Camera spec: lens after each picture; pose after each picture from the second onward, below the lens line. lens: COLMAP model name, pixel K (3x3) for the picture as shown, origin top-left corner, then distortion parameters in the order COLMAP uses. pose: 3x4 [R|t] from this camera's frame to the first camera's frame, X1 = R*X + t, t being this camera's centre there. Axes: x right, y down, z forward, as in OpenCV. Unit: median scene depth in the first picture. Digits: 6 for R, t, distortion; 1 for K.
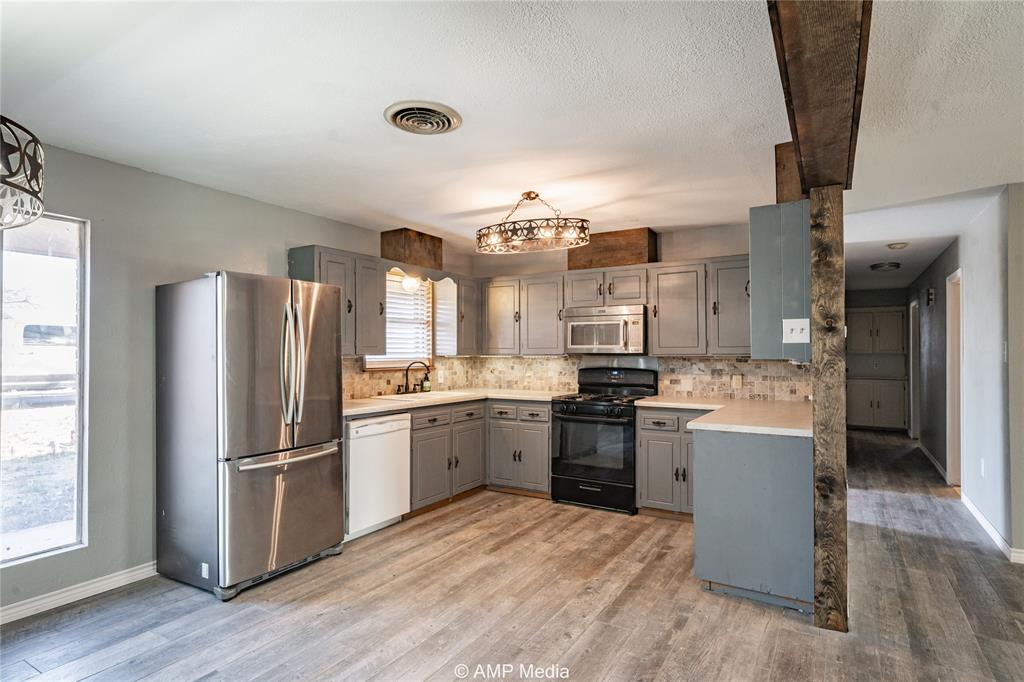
lens RADIAL K [[542.7, 0, 516.3], [0, 542.7, 343.9], [0, 0, 1]] dist [-0.000860, 0.001532]
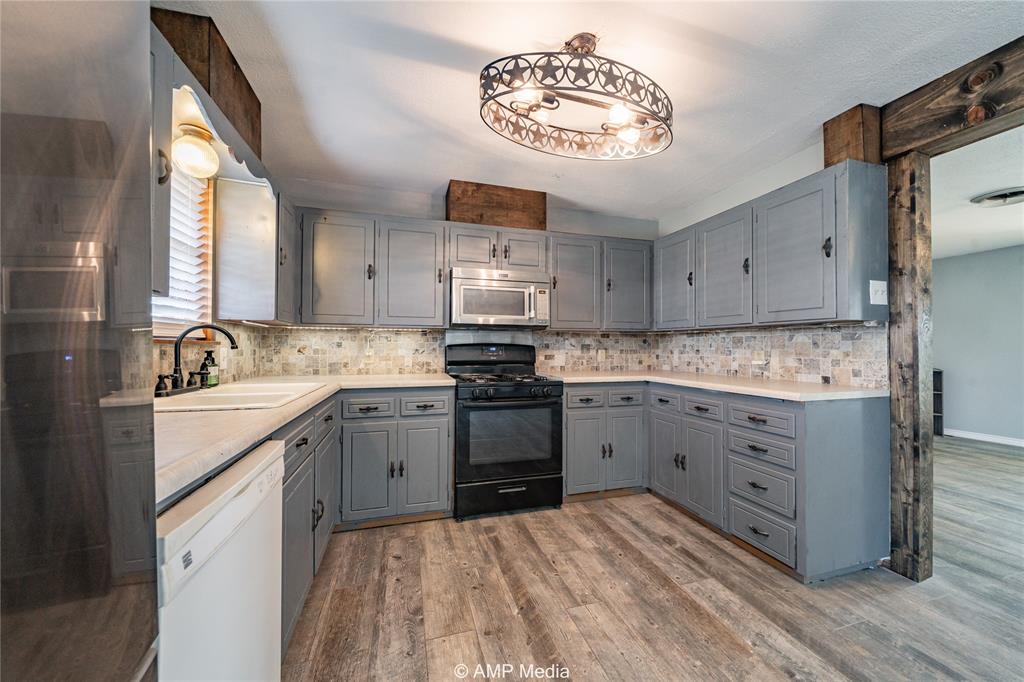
lens RADIAL K [[356.6, 0, 506.6], [0, 356.6, 343.3], [0, 0, 1]] dist [-0.006434, -0.000218]
pose [[0.670587, 0.013969, 0.741700, -0.255697], [-0.015142, 0.999872, -0.005141, 0.050073], [-0.741677, -0.007783, 0.670712, 0.633044]]
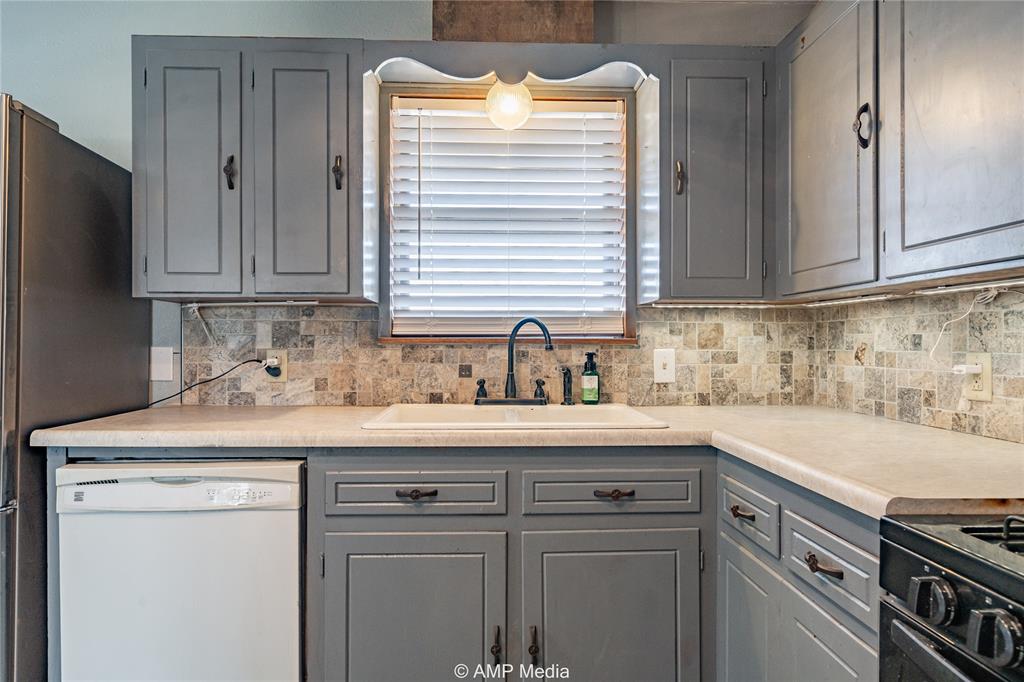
lens RADIAL K [[591.1, 0, 508.1], [0, 591.1, 341.2], [0, 0, 1]] dist [0.008687, 0.001215]
pose [[0.548566, -0.001949, -0.836105, 0.154405], [0.010749, 0.999931, 0.004721, 0.049143], [0.836038, -0.011577, 0.548549, 0.826227]]
